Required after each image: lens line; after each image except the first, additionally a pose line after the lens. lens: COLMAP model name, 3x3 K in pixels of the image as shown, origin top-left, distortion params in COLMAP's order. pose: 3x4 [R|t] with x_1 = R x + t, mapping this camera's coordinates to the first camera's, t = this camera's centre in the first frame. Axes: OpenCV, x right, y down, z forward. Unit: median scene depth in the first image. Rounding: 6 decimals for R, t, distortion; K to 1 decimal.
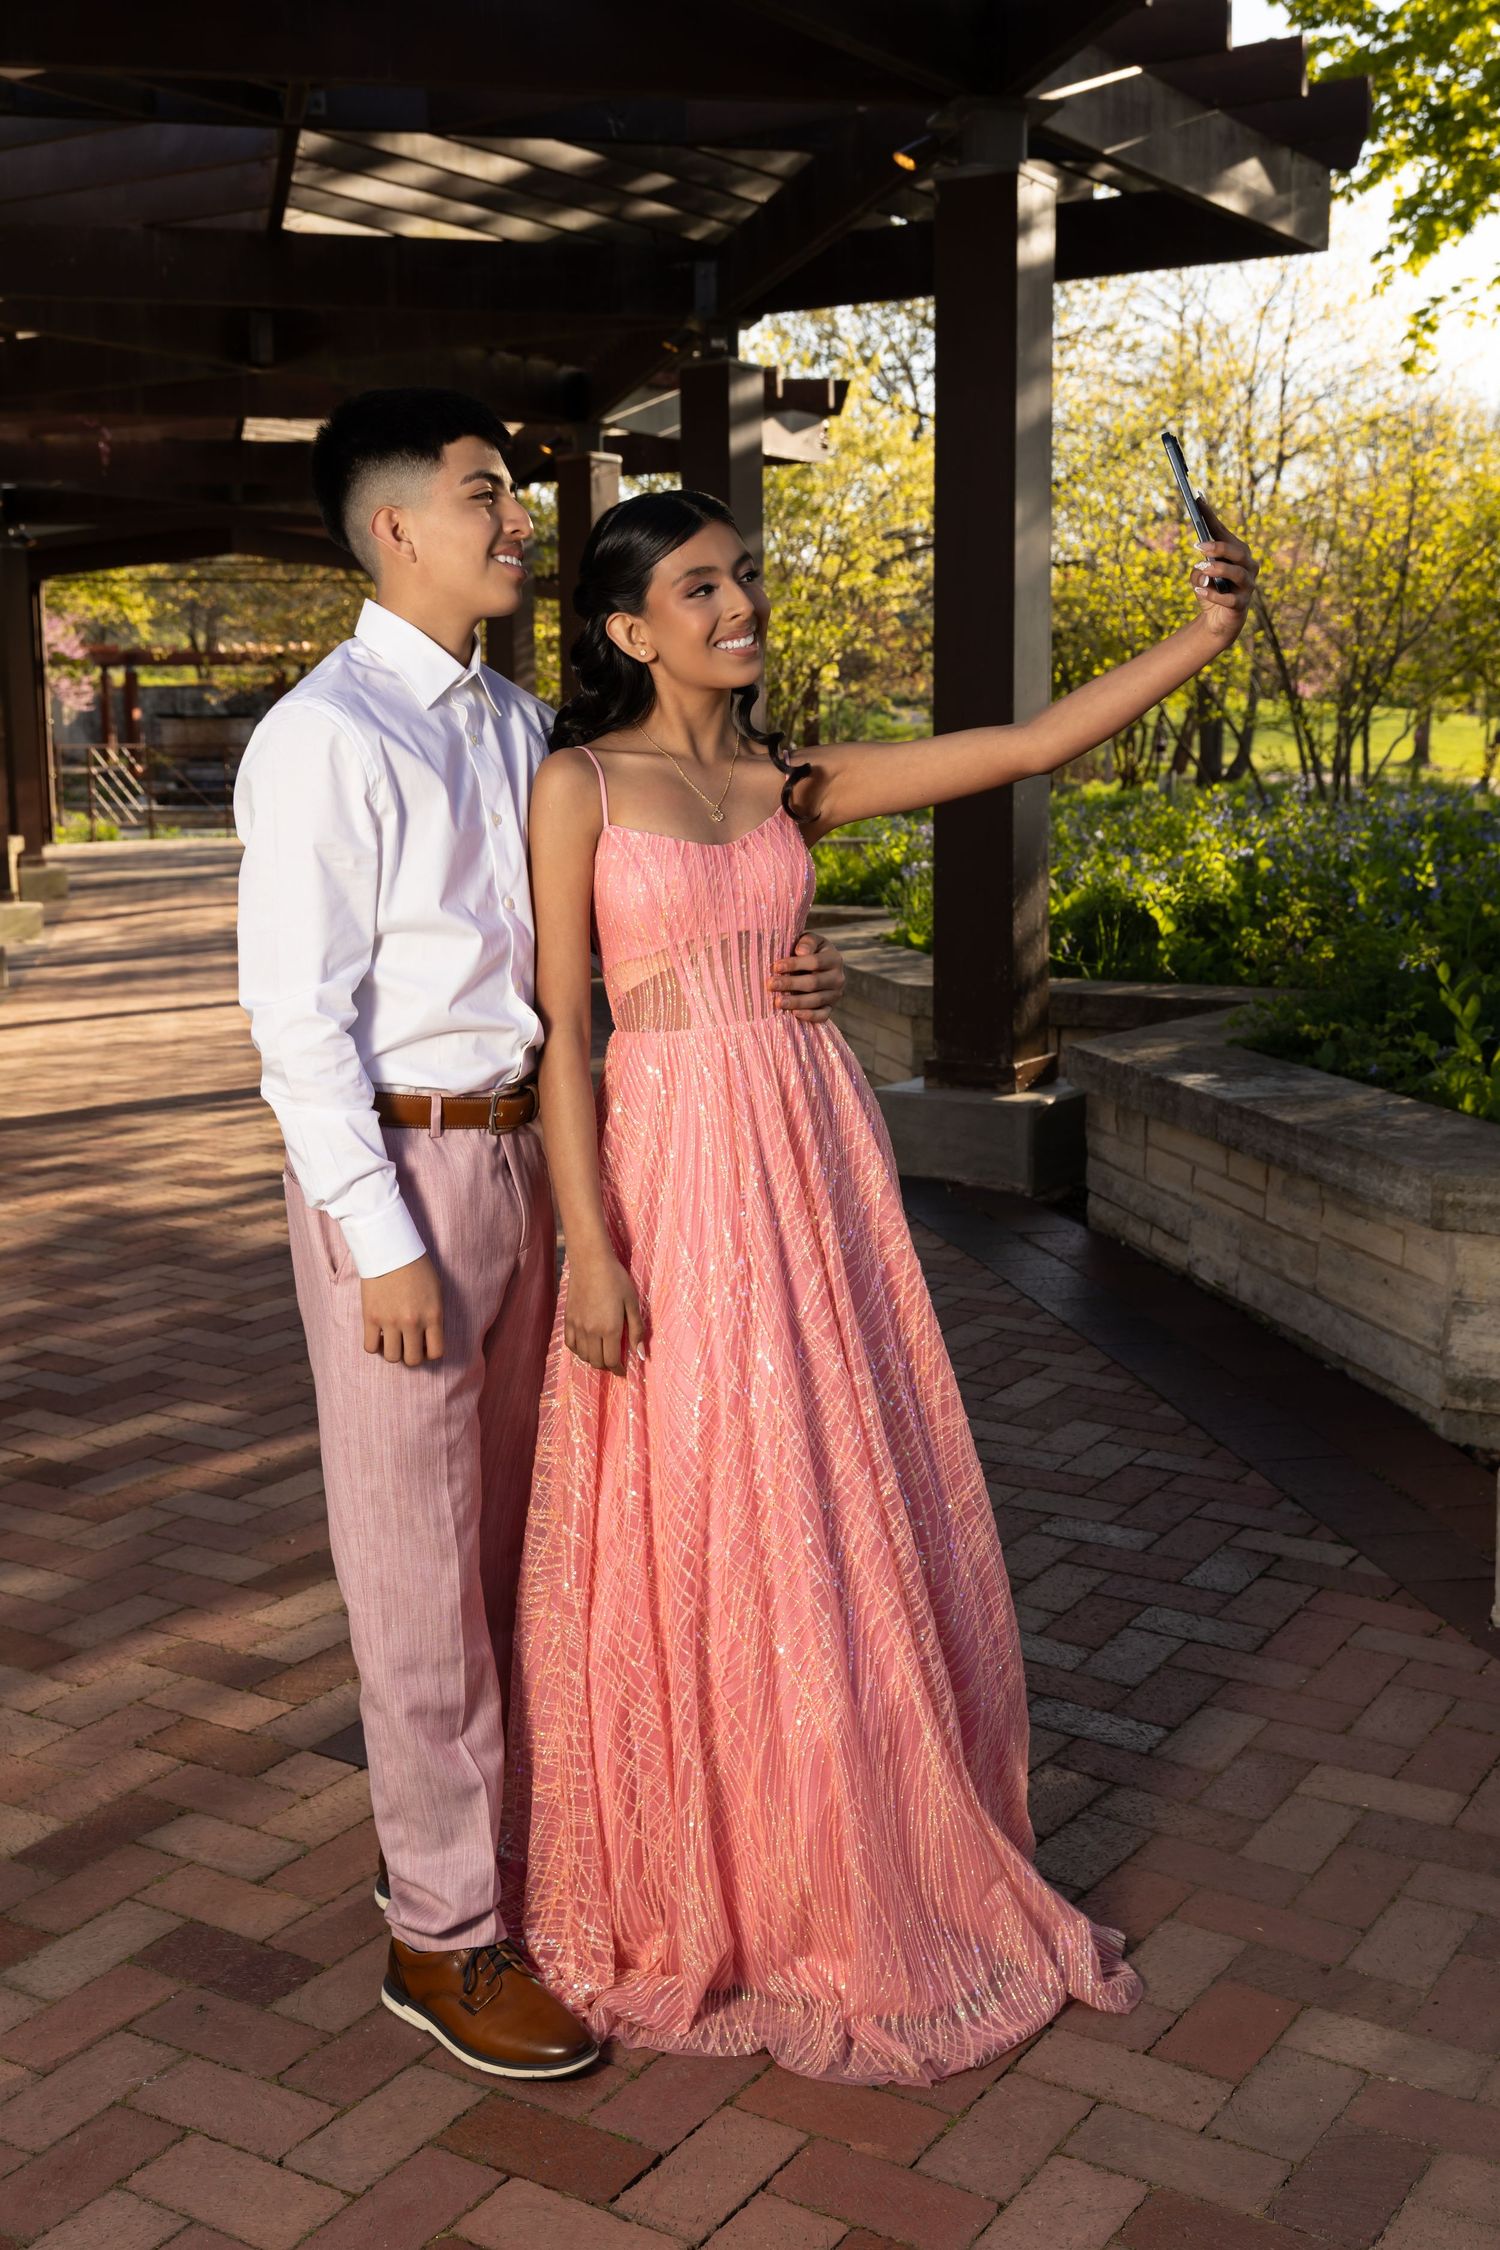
lens RADIAL K [[2517.1, 0, 760.6], [0, 2517.1, 1133.3], [0, 0, 1]] dist [-0.003914, -0.005312]
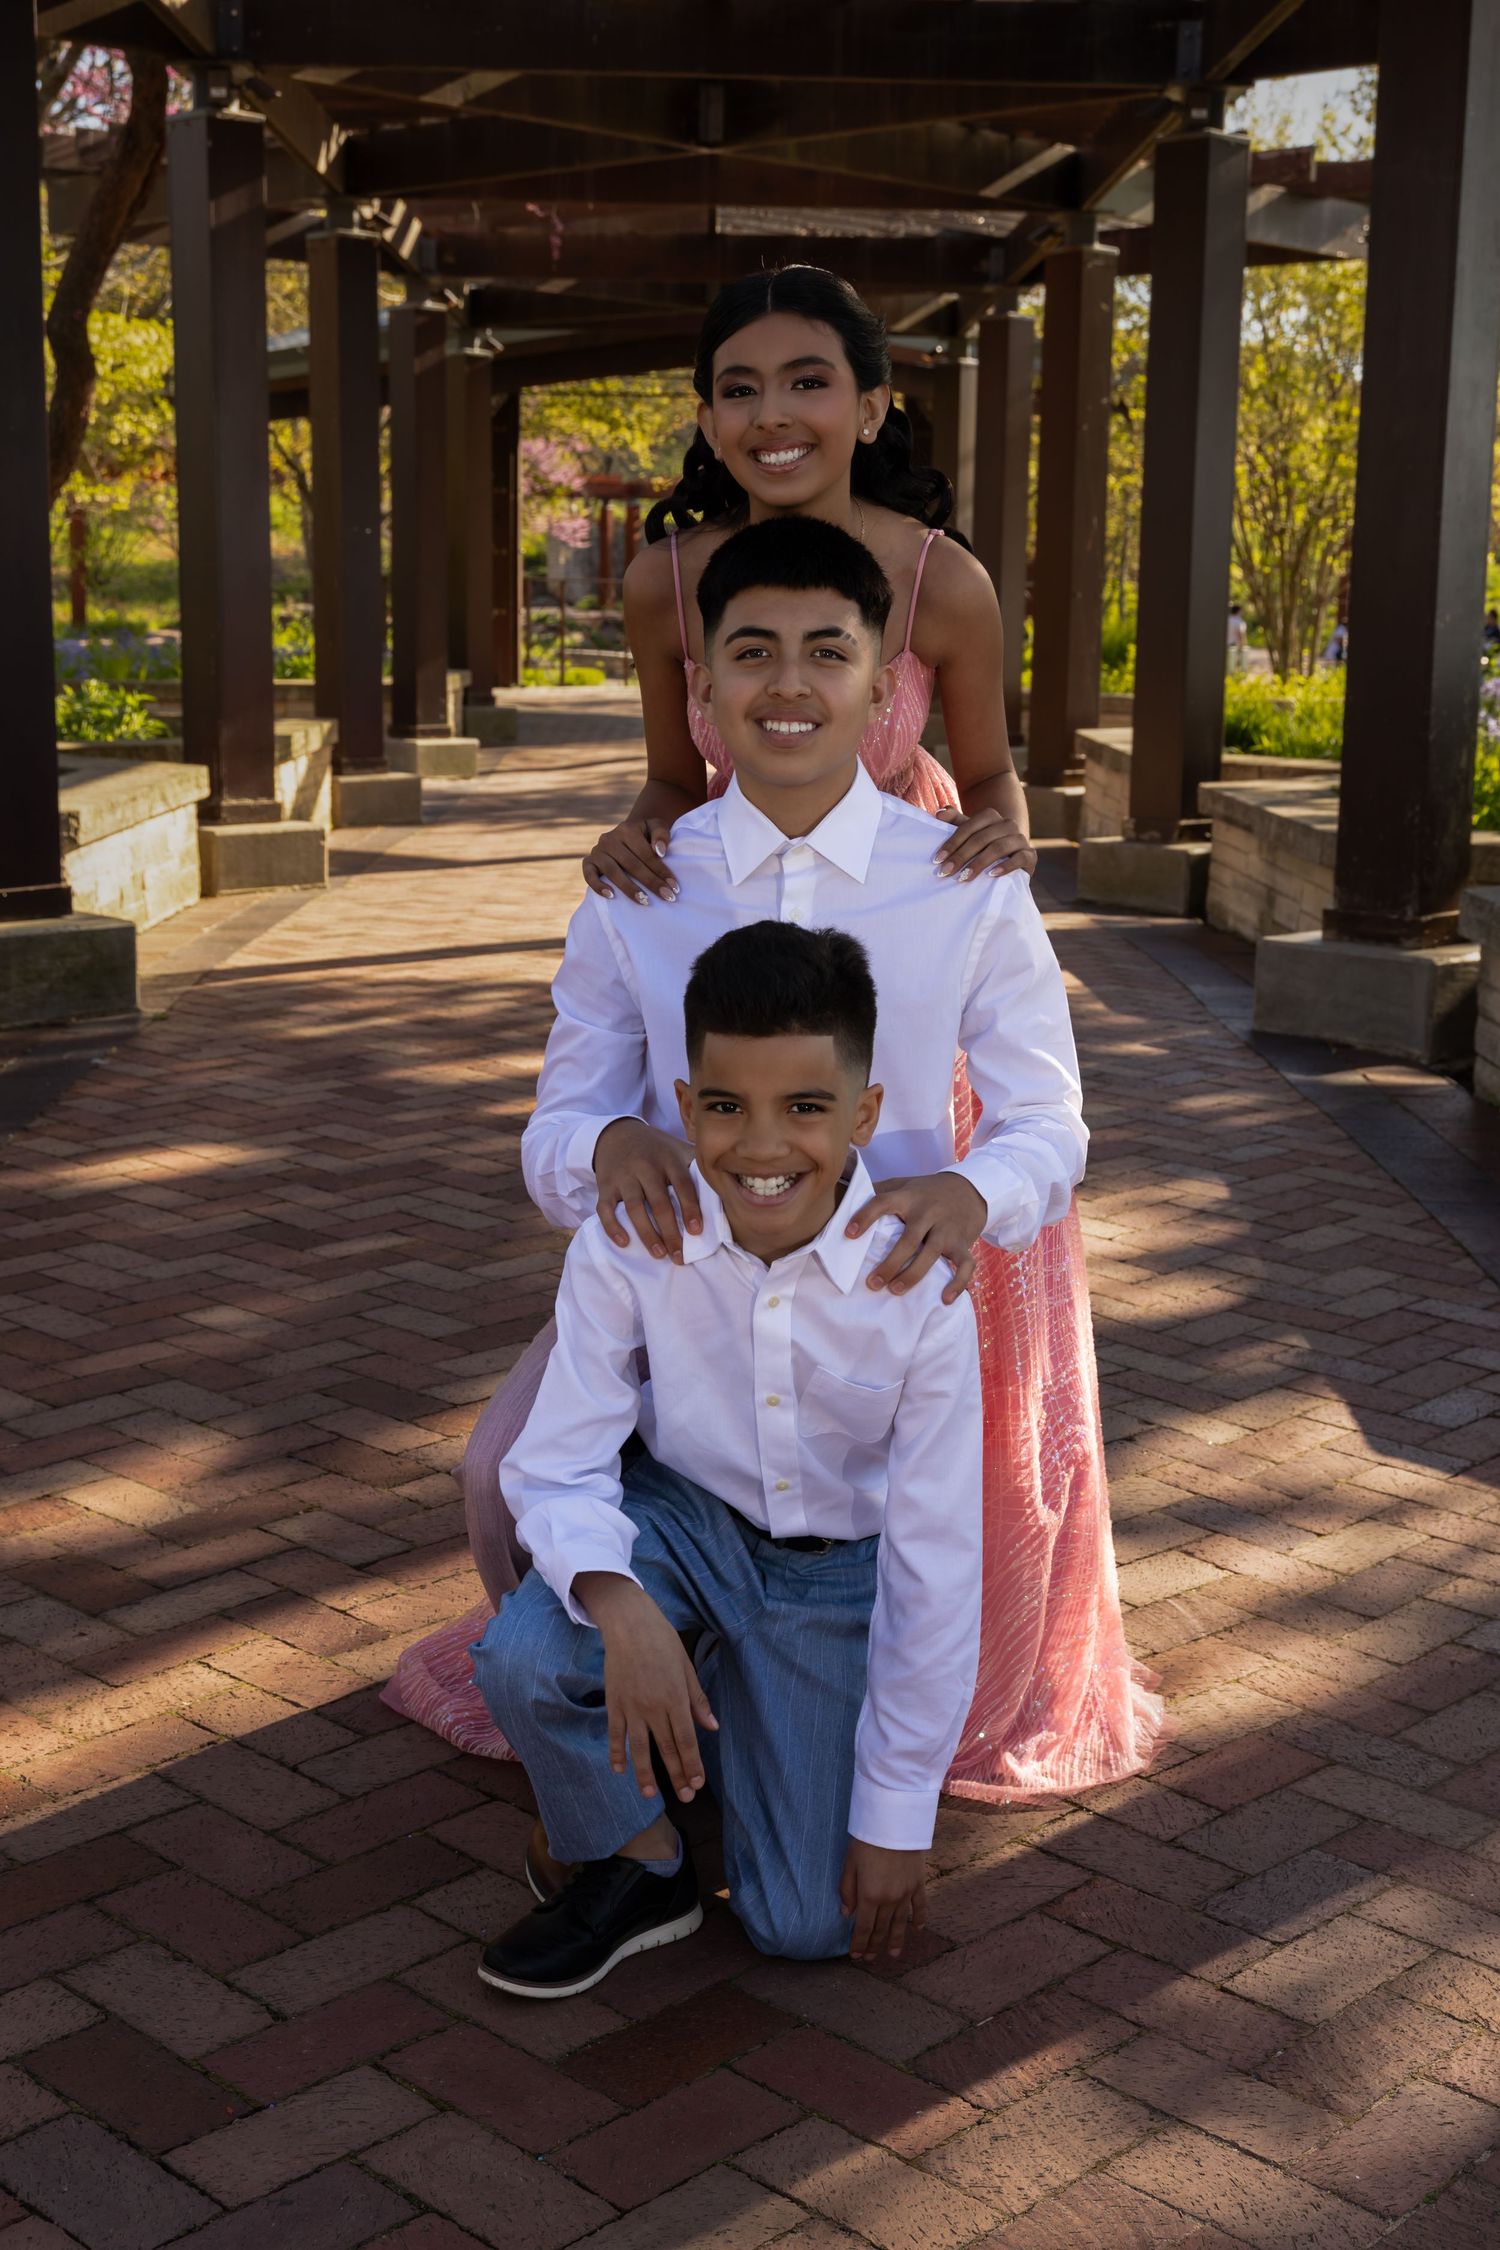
lens RADIAL K [[2895.2, 0, 754.2], [0, 2895.2, 1133.7], [0, 0, 1]] dist [0.004069, -0.004774]
pose [[0.978361, 0.061170, -0.197657, 0.070557], [-0.055730, 0.997901, 0.032976, 0.026364], [0.199259, -0.021247, 0.979716, -0.052317]]
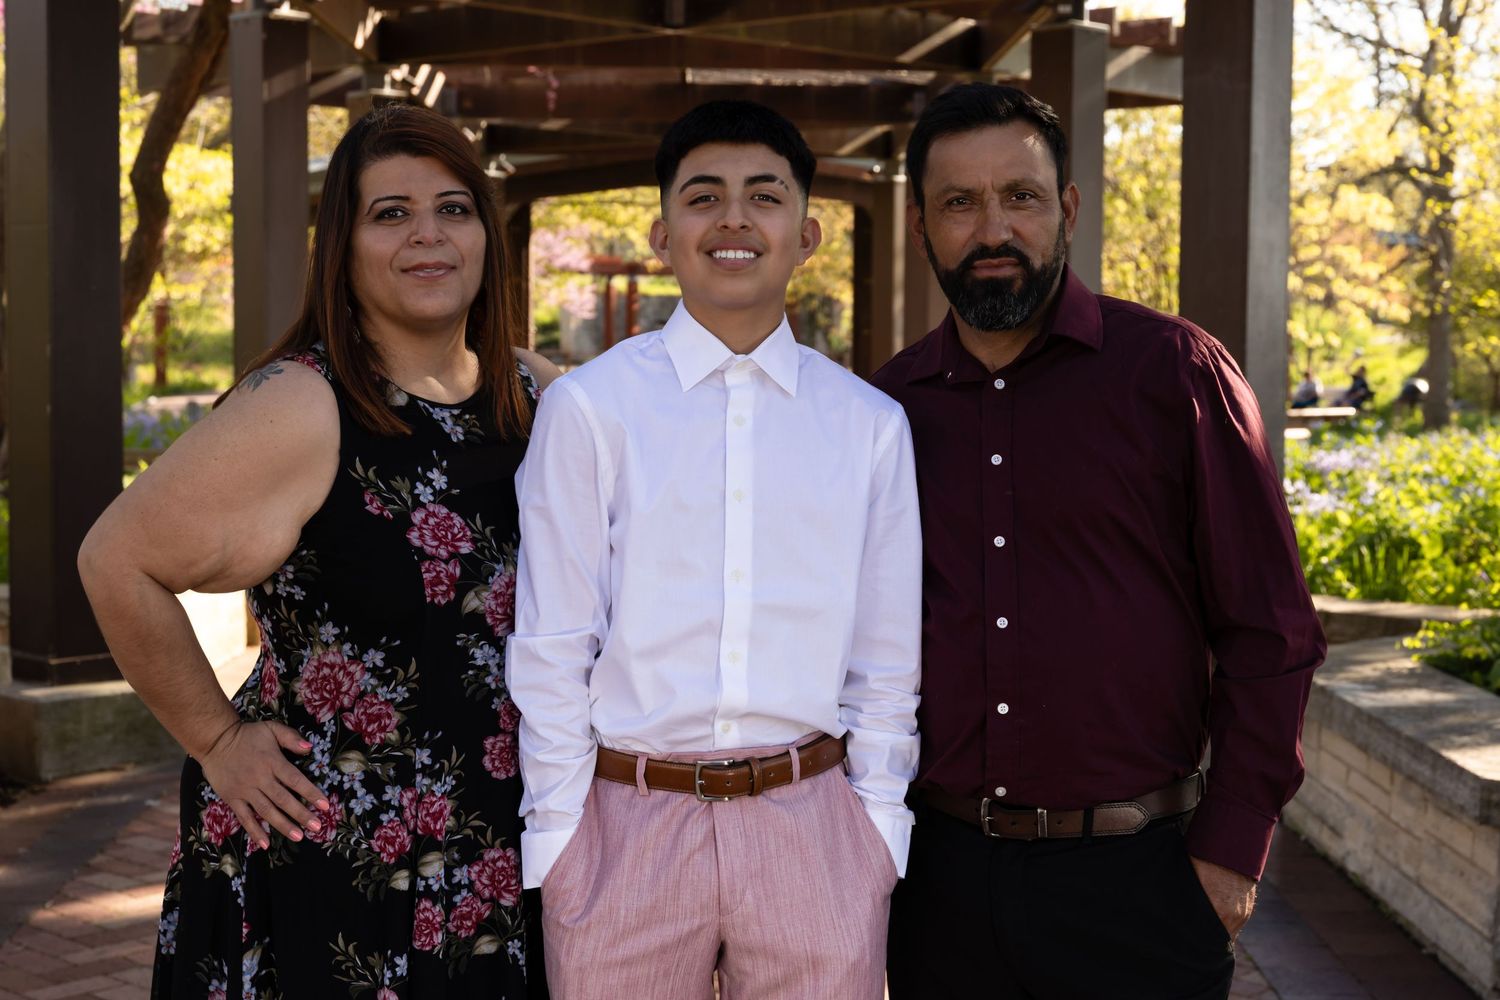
lens RADIAL K [[2515.1, 0, 750.0], [0, 2515.1, 500.0], [0, 0, 1]] dist [0.006263, -0.071133]
pose [[0.979175, 0.029885, -0.200808, 0.099782], [-0.048806, 0.994750, -0.089948, 0.006195], [0.197066, 0.097875, 0.975492, -0.102258]]
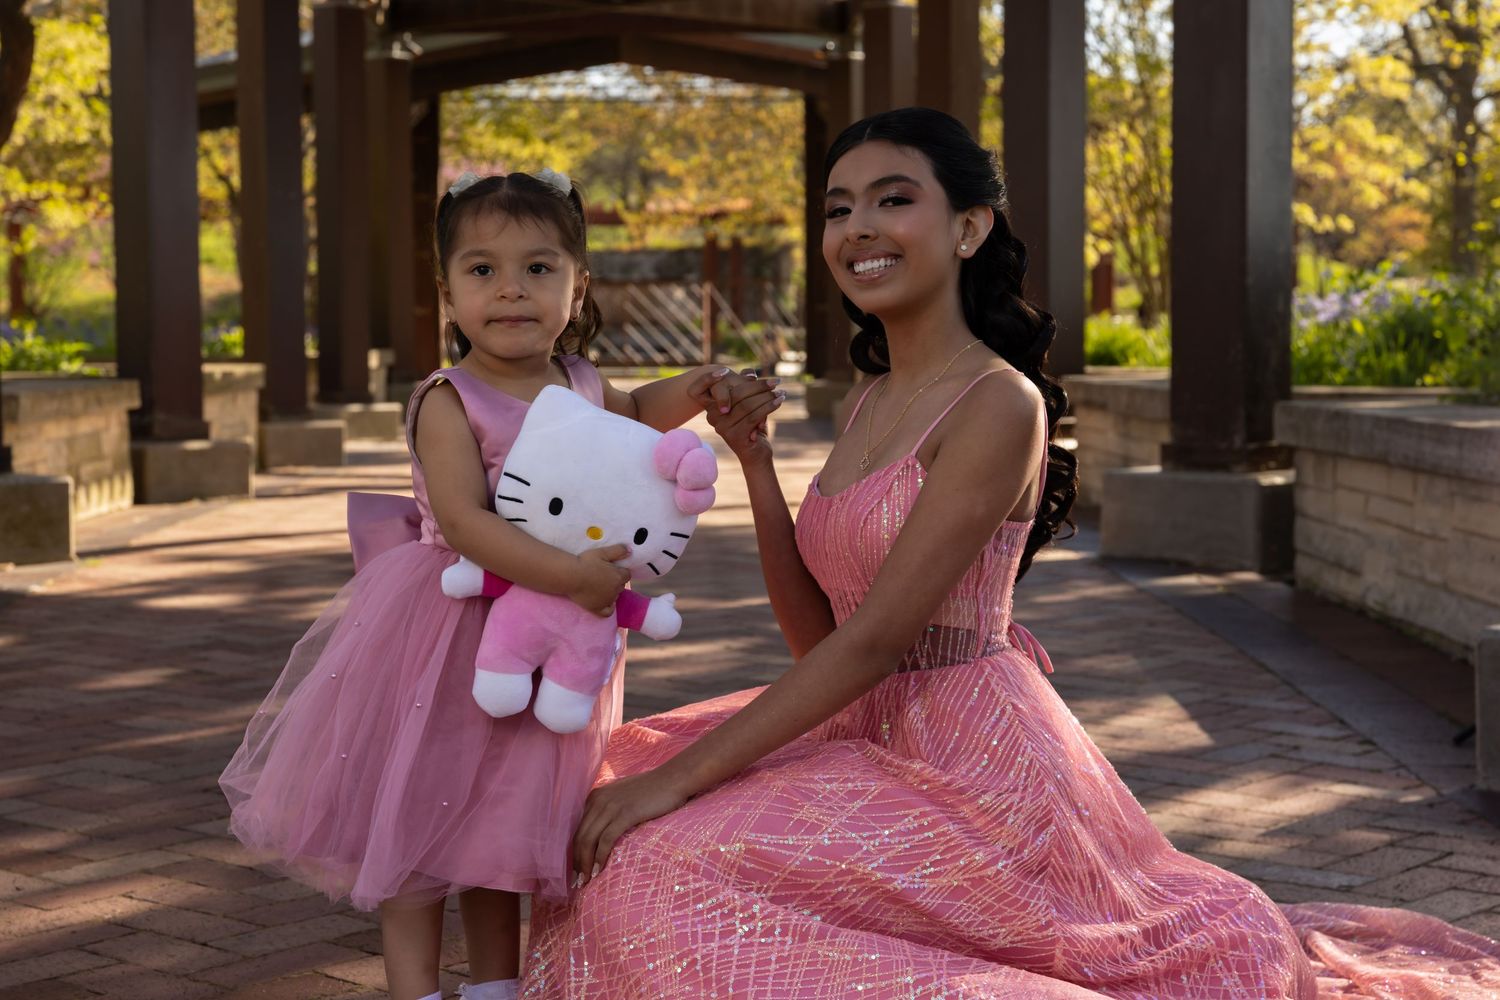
lens RADIAL K [[2851.8, 0, 755.3], [0, 2851.8, 517.8], [0, 0, 1]] dist [0.025679, 0.056741]
pose [[0.983902, 0.015316, -0.178051, 0.101184], [-0.031333, 0.995672, -0.087495, 0.096078], [0.175940, 0.091666, 0.980124, -0.113349]]
